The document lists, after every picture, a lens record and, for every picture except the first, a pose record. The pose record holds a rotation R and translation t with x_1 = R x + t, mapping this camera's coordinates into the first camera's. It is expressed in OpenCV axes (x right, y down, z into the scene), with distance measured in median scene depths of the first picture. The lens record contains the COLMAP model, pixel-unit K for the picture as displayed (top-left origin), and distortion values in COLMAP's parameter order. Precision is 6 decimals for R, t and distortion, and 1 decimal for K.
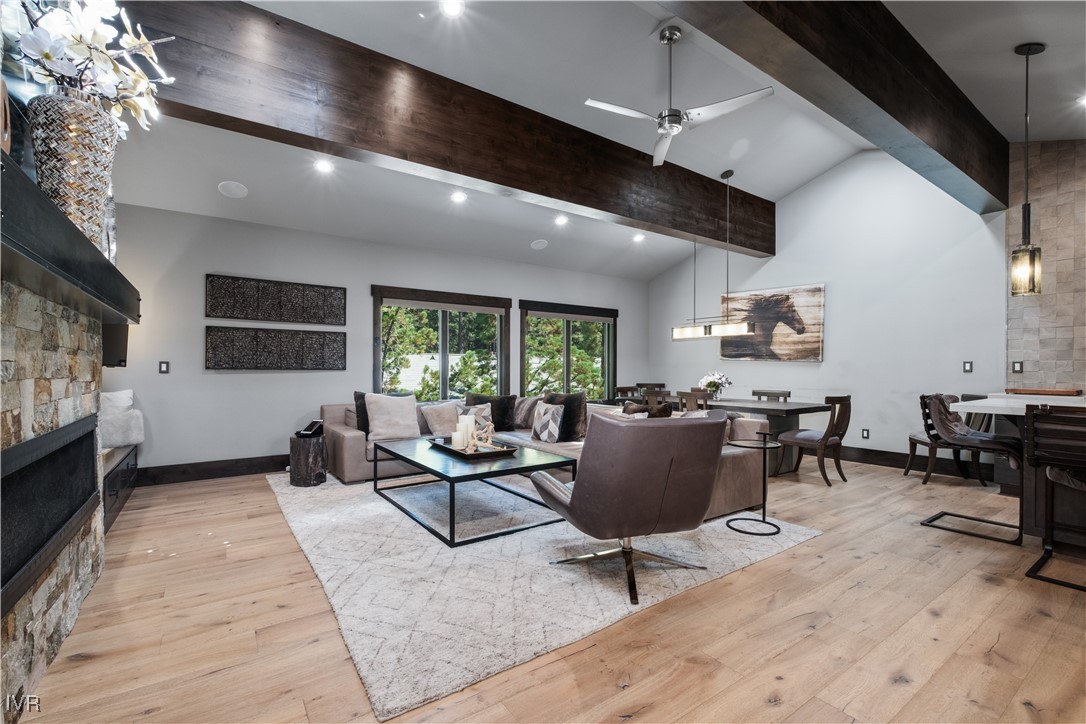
lens RADIAL K [[479.6, 0, 554.2], [0, 479.6, 369.2], [0, 0, 1]] dist [-0.000624, 0.000019]
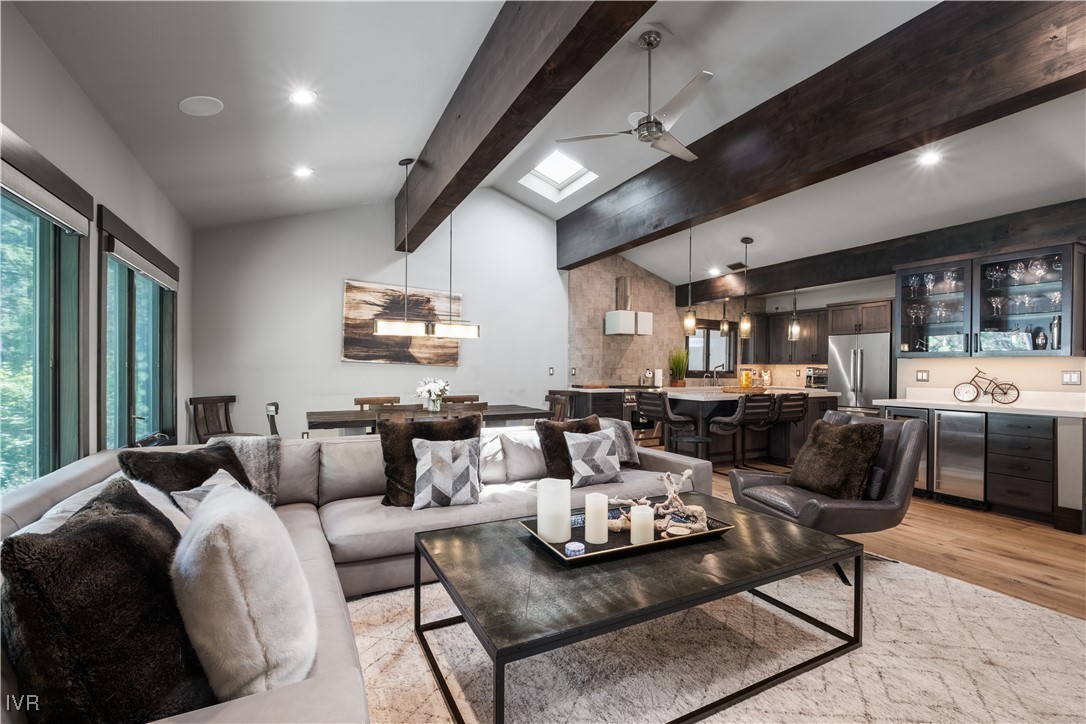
lens RADIAL K [[479.6, 0, 549.7], [0, 479.6, 364.8], [0, 0, 1]] dist [-0.000624, 0.000019]
pose [[0.138196, 0.005844, 0.990388, -0.548575], [-0.003884, 0.999978, -0.005359, -0.016495], [-0.990397, -0.003106, 0.138215, 0.767489]]
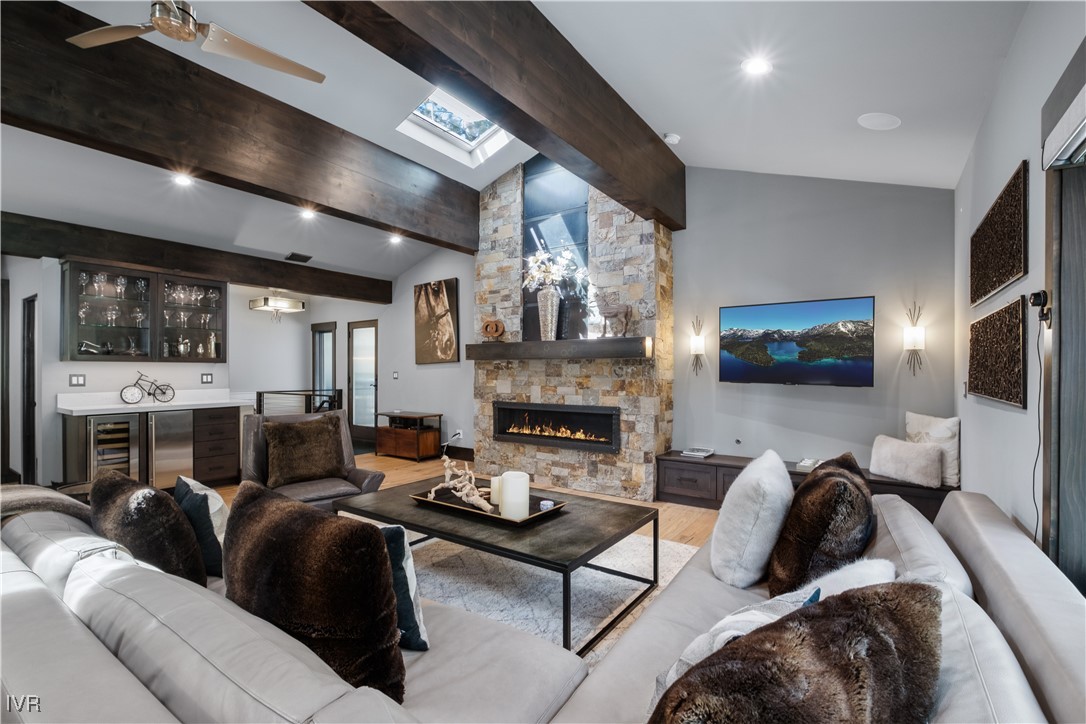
lens RADIAL K [[479.6, 0, 541.7], [0, 479.6, 370.8], [0, 0, 1]] dist [-0.000624, 0.000019]
pose [[-0.942663, -0.004668, -0.333712, -0.008141], [-0.004858, 0.999988, -0.000264, -0.023891], [0.333710, 0.001372, -0.942675, 1.285440]]
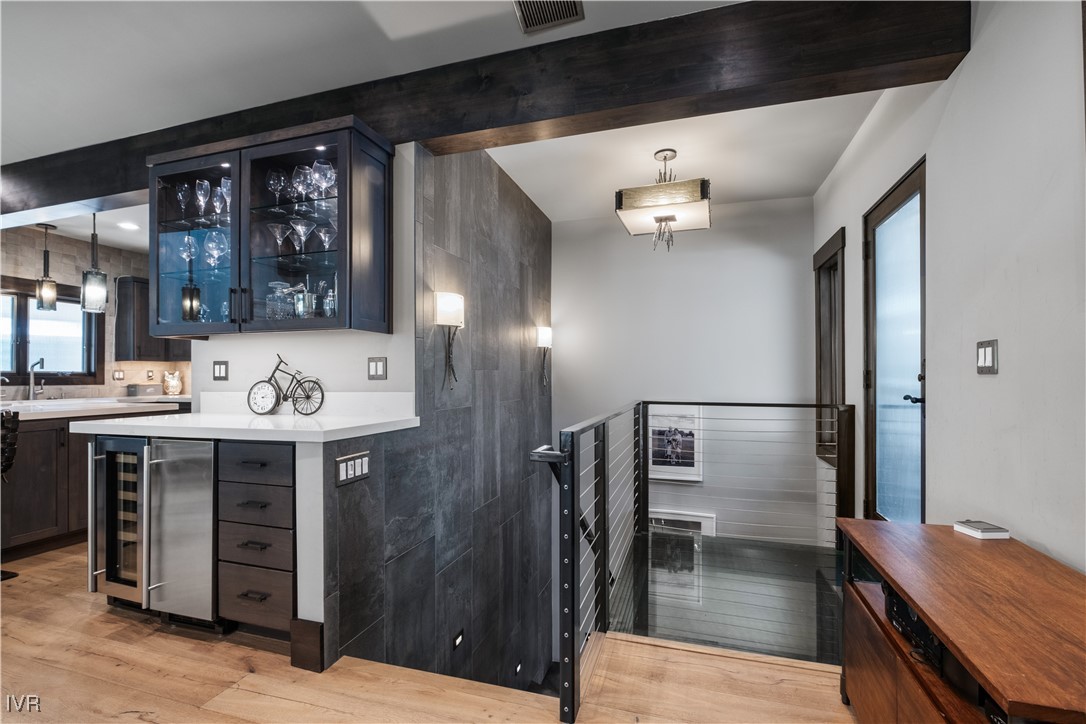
lens RADIAL K [[479.6, 0, 544.0], [0, 479.6, 370.2], [0, 0, 1]] dist [-0.000624, 0.000019]
pose [[-0.602820, 0.011576, 0.797793, -0.144812], [0.001365, 0.999908, -0.013476, 0.004875], [-0.797876, -0.007035, -0.602781, 0.194913]]
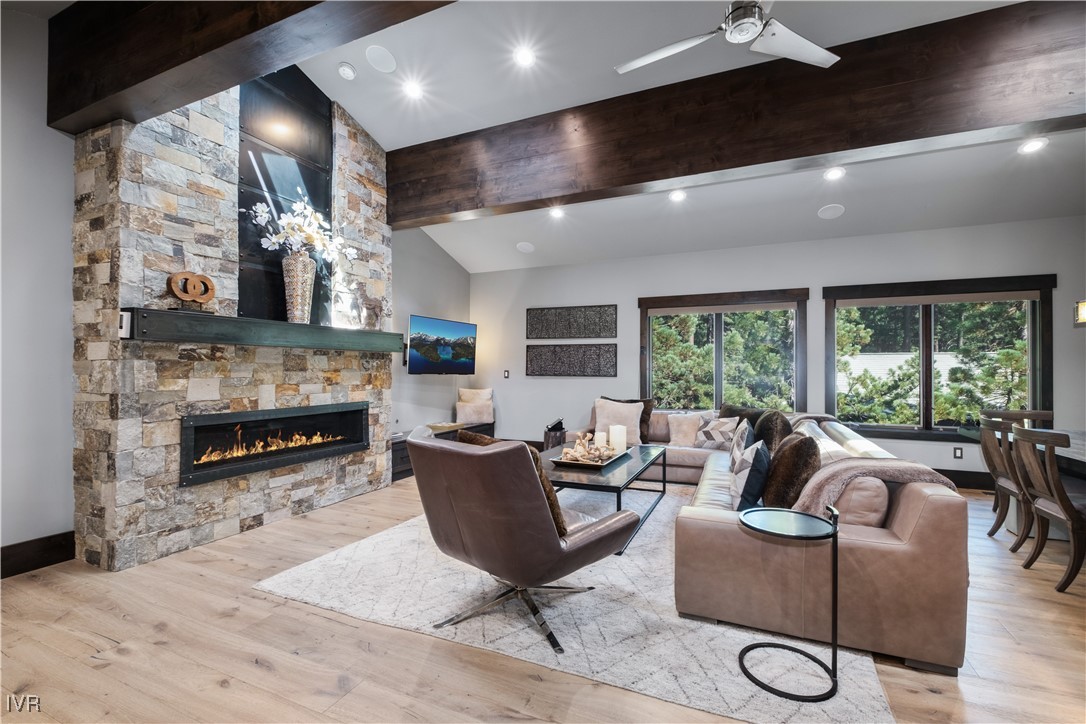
lens RADIAL K [[479.6, 0, 542.8], [0, 479.6, 363.9], [0, 0, 1]] dist [-0.000624, 0.000019]
pose [[0.504062, -0.010476, -0.863604, 0.489541], [-0.002329, 0.999906, -0.013489, -0.014345], [0.863664, 0.008811, 0.503990, 0.301760]]
